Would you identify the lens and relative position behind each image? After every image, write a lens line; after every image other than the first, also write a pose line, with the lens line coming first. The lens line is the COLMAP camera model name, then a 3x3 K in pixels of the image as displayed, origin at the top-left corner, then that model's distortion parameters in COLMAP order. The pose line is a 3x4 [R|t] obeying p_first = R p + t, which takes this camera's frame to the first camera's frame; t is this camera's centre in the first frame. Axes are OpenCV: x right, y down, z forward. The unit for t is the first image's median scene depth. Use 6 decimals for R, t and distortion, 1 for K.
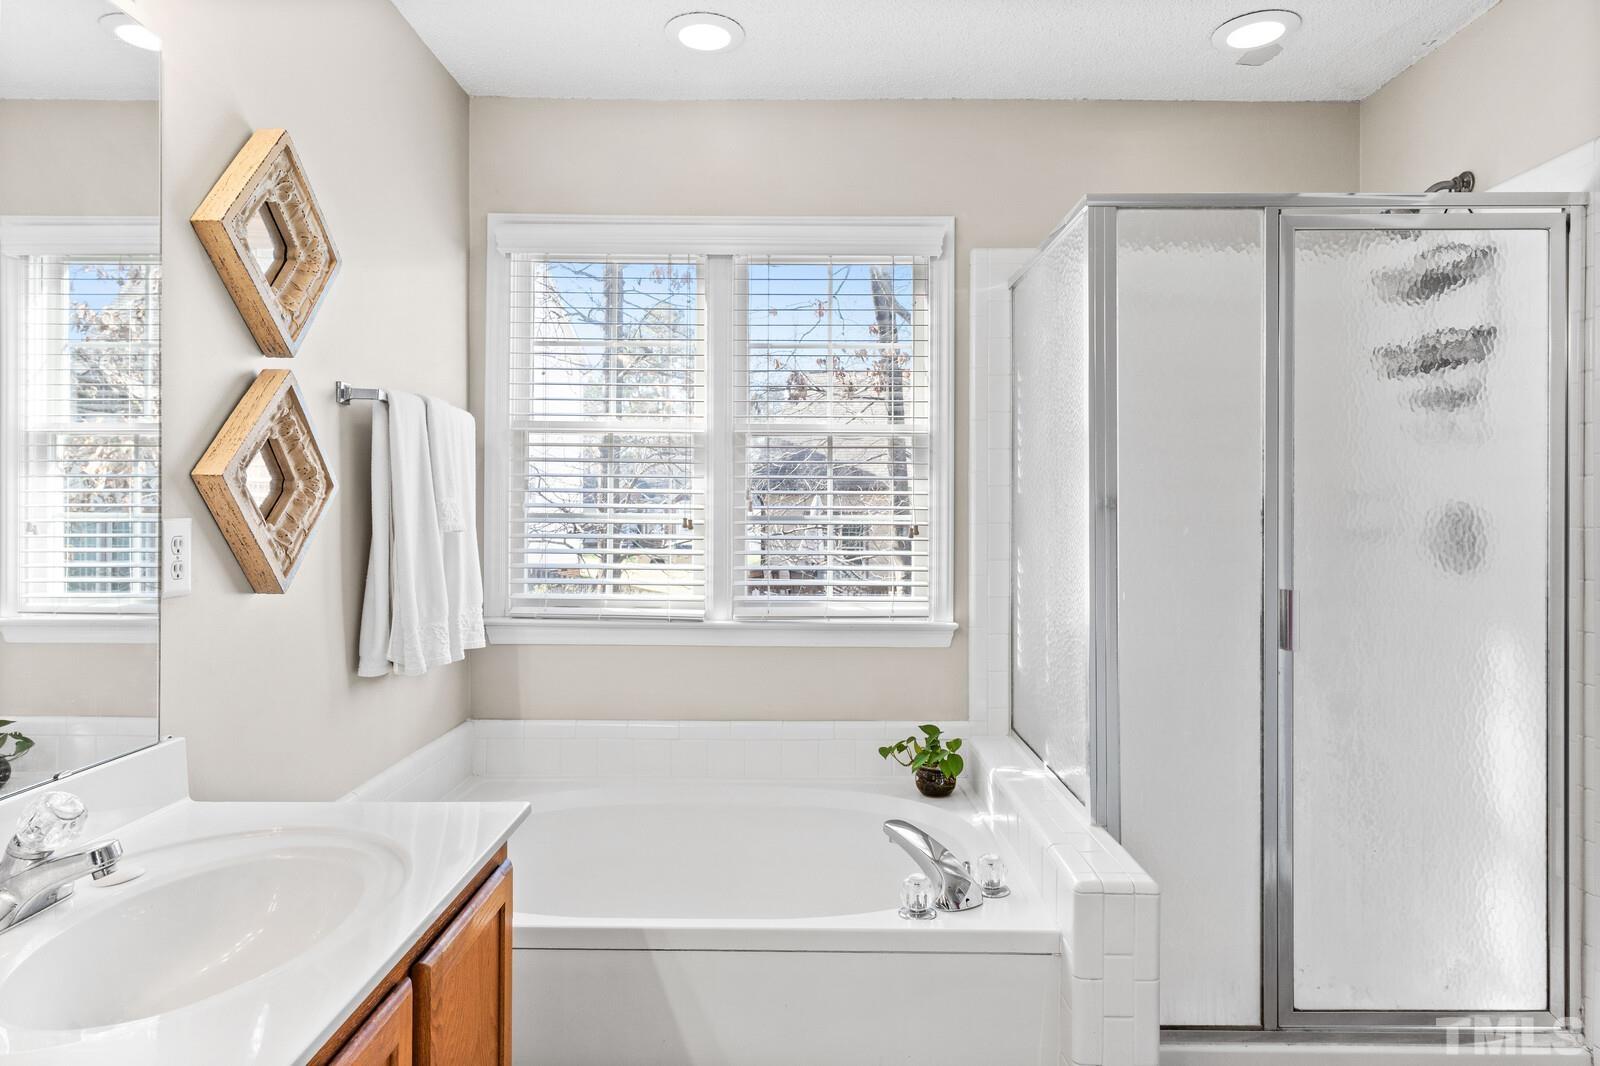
lens RADIAL K [[933.8, 0, 804.3], [0, 933.8, 517.2], [0, 0, 1]] dist [-0.006017, 0.000230]
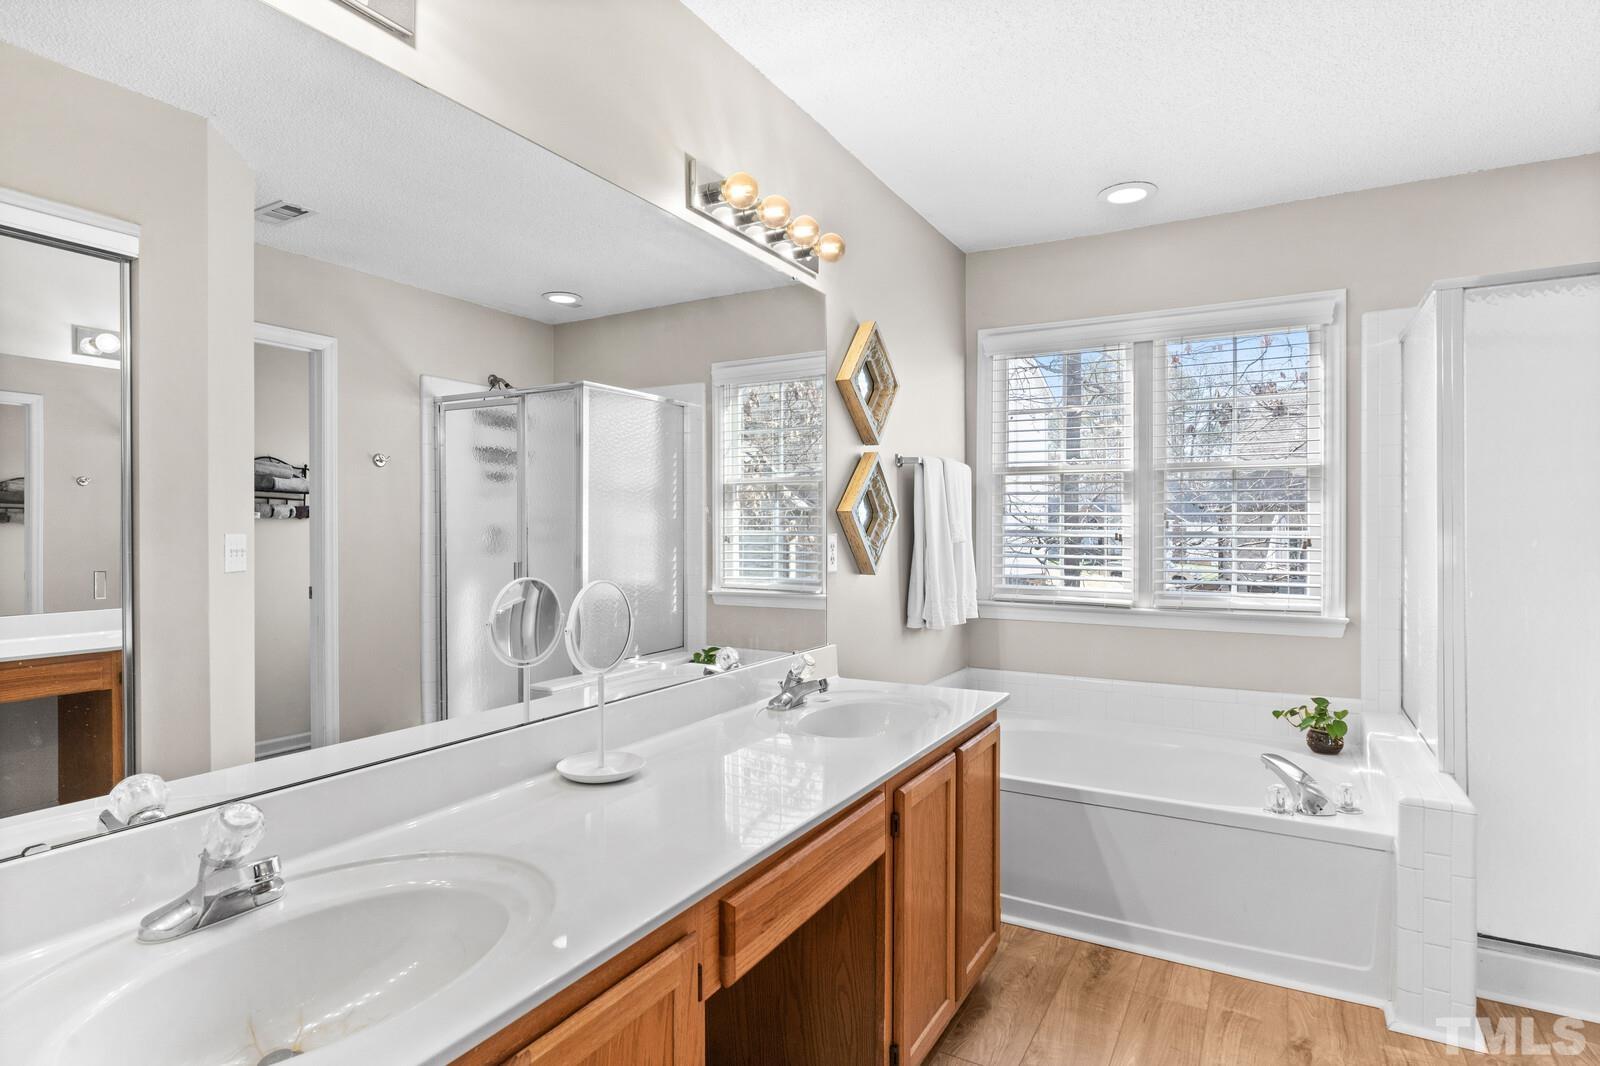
lens RADIAL K [[826.9, 0, 810.6], [0, 826.9, 528.0], [0, 0, 1]] dist [-0.000684, 0.002357]
pose [[0.871009, -0.004054, -0.491250, 0.087367], [0.000648, 0.999975, -0.007104, 0.001170], [0.491267, 0.005869, 0.870989, -0.323209]]
